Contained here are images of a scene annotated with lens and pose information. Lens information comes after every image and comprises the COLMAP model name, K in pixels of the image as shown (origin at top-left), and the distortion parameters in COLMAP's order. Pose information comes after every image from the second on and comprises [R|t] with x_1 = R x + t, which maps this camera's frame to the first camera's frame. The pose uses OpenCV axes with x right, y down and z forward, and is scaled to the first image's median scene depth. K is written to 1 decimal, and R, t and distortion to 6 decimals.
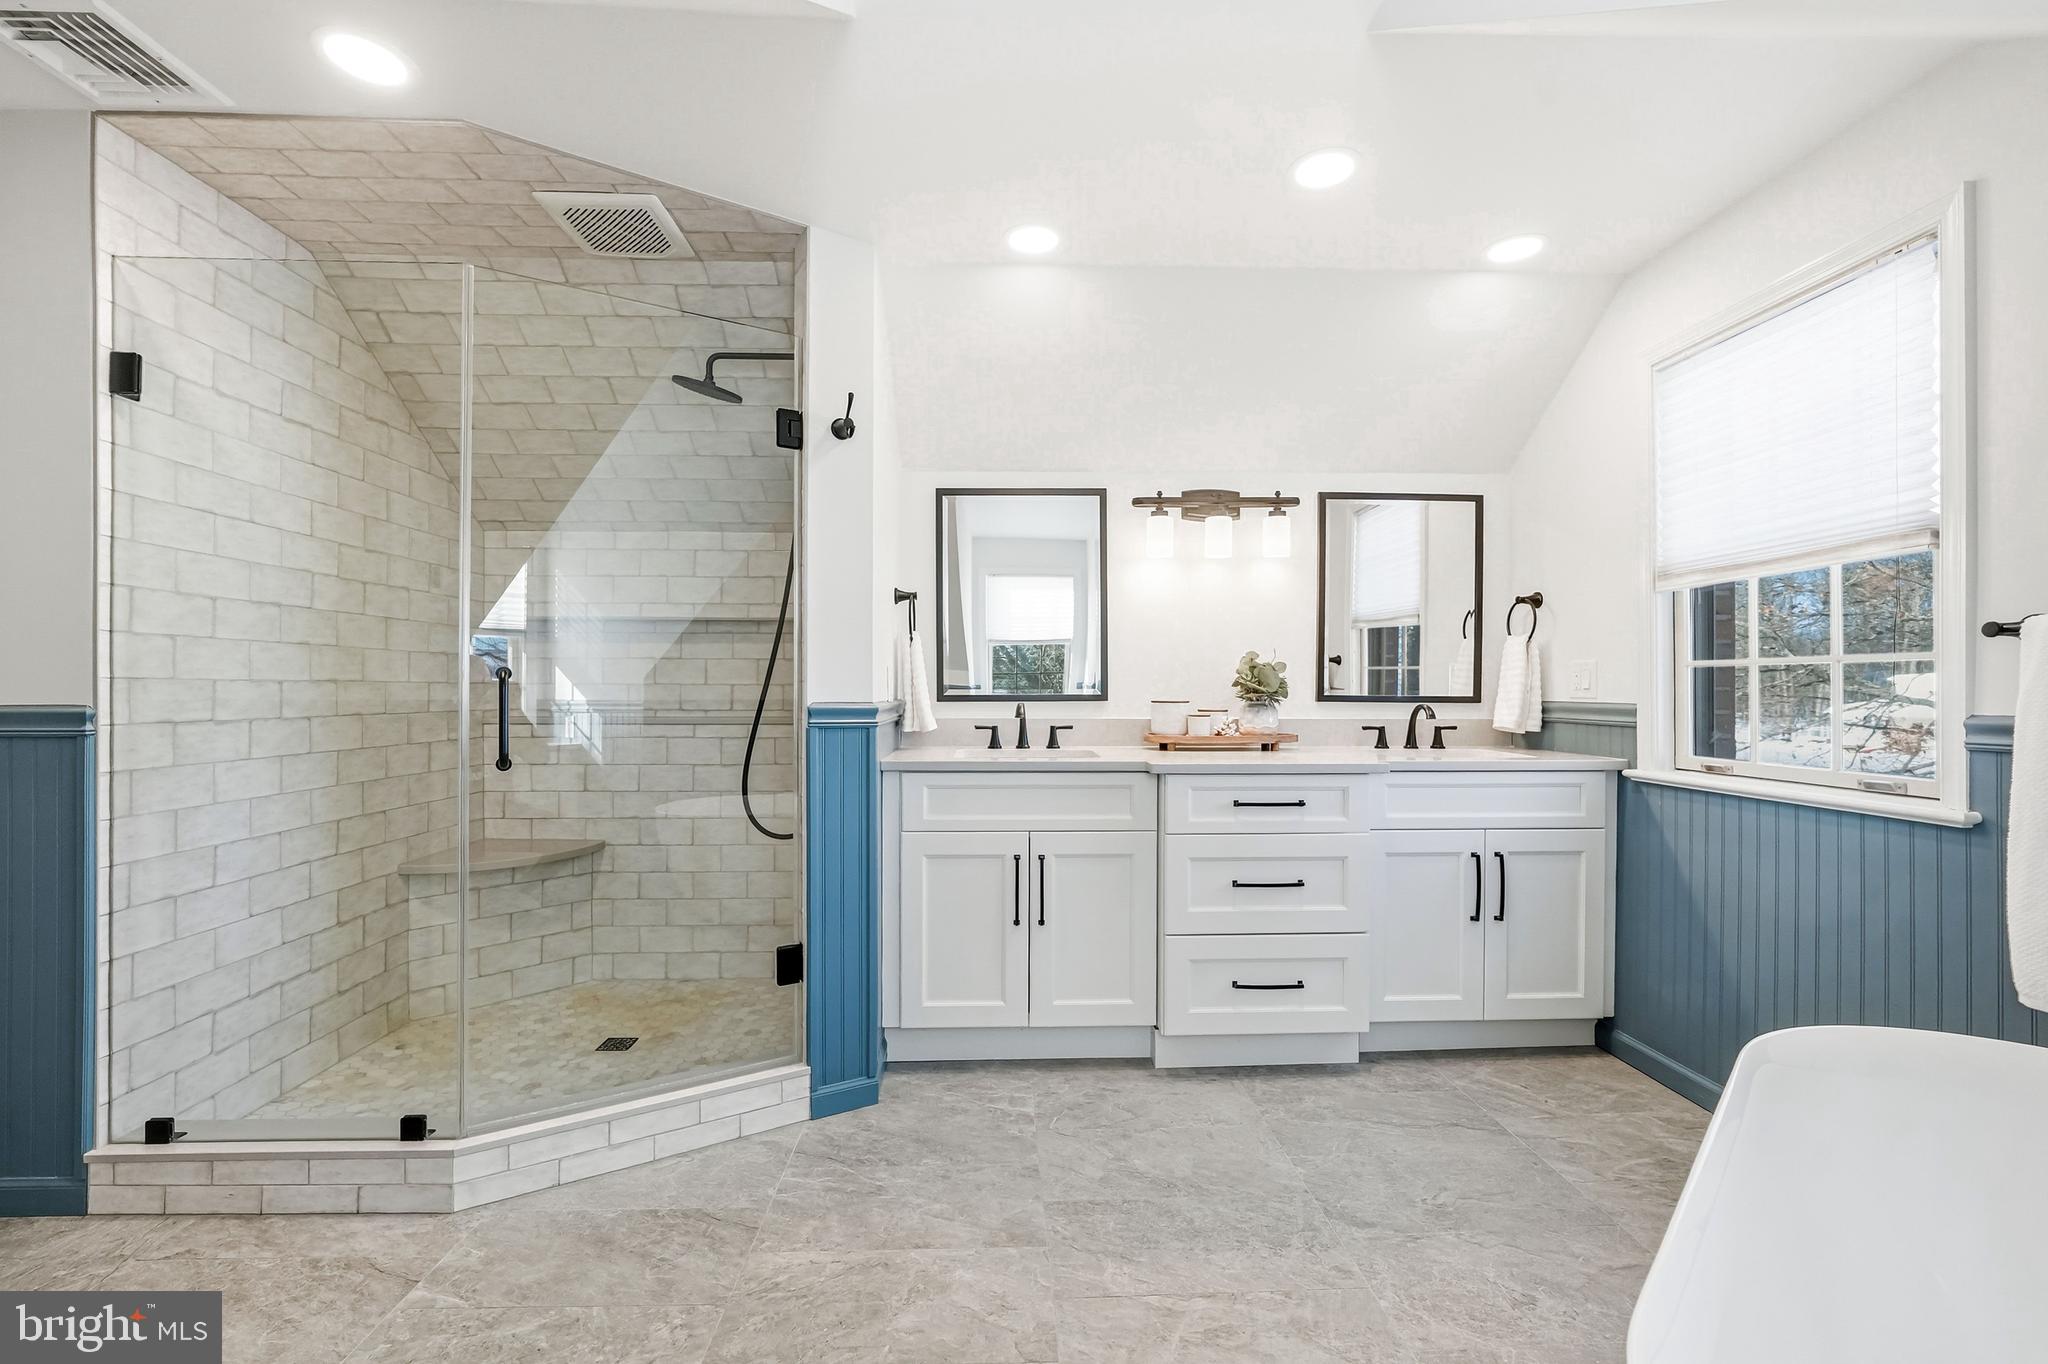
lens RADIAL K [[883.8, 0, 1037.1], [0, 883.8, 685.5], [0, 0, 1]] dist [-0.007506, 0.003188]
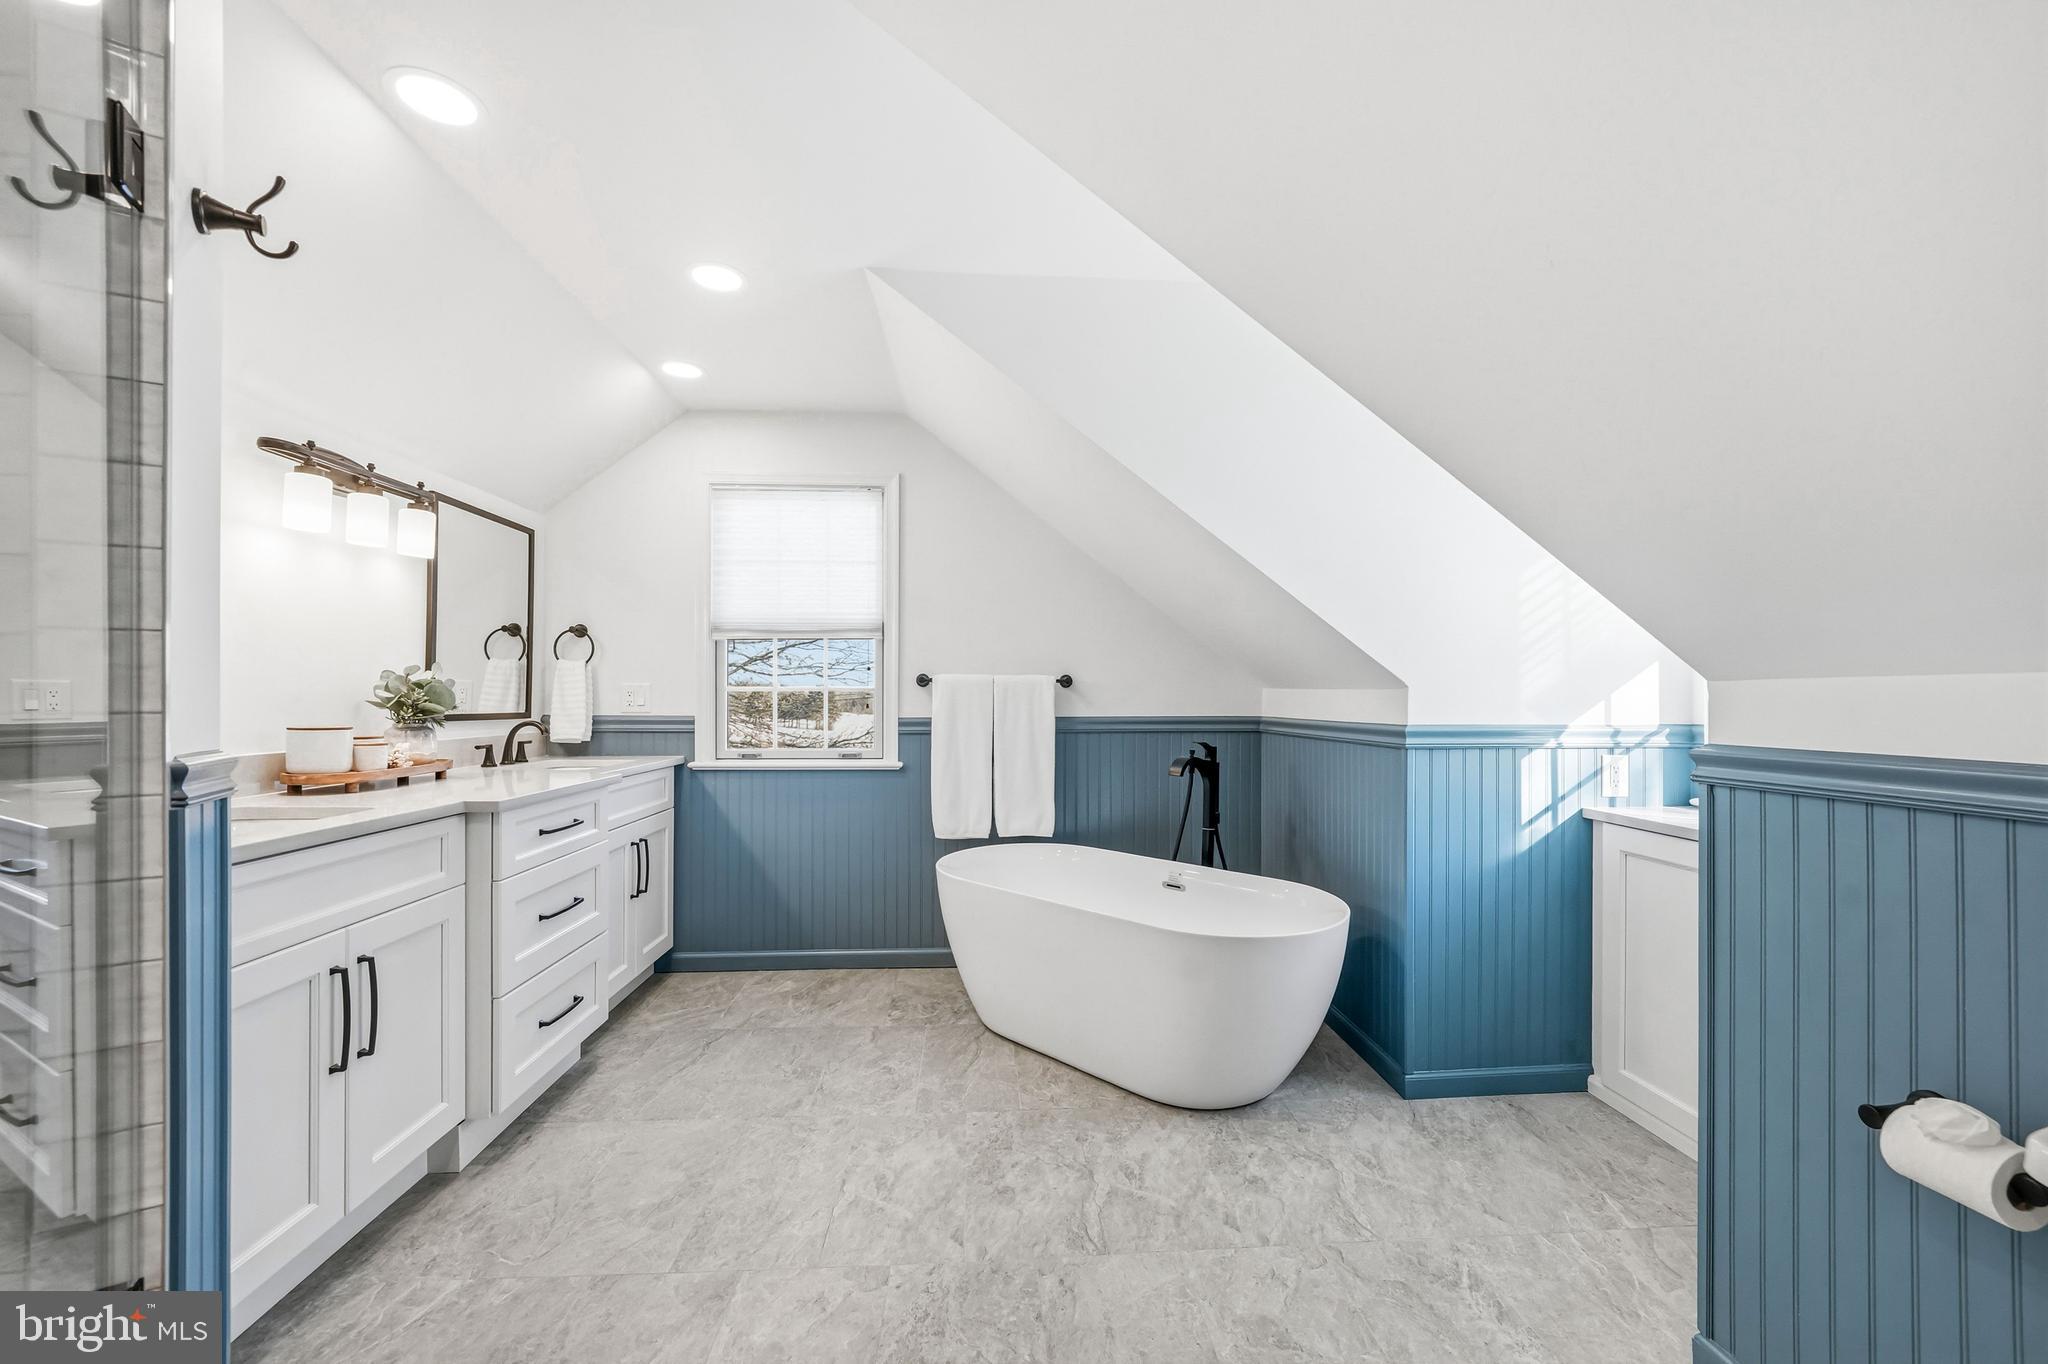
lens RADIAL K [[815.3, 0, 1040.5], [0, 815.3, 692.4], [0, 0, 1]] dist [0.003350, 0.000723]
pose [[-0.044803, 0.005043, 0.998983, -0.677925], [-0.006710, 0.999963, -0.005349, -0.014251], [-0.998973, -0.006943, -0.044768, 0.512671]]
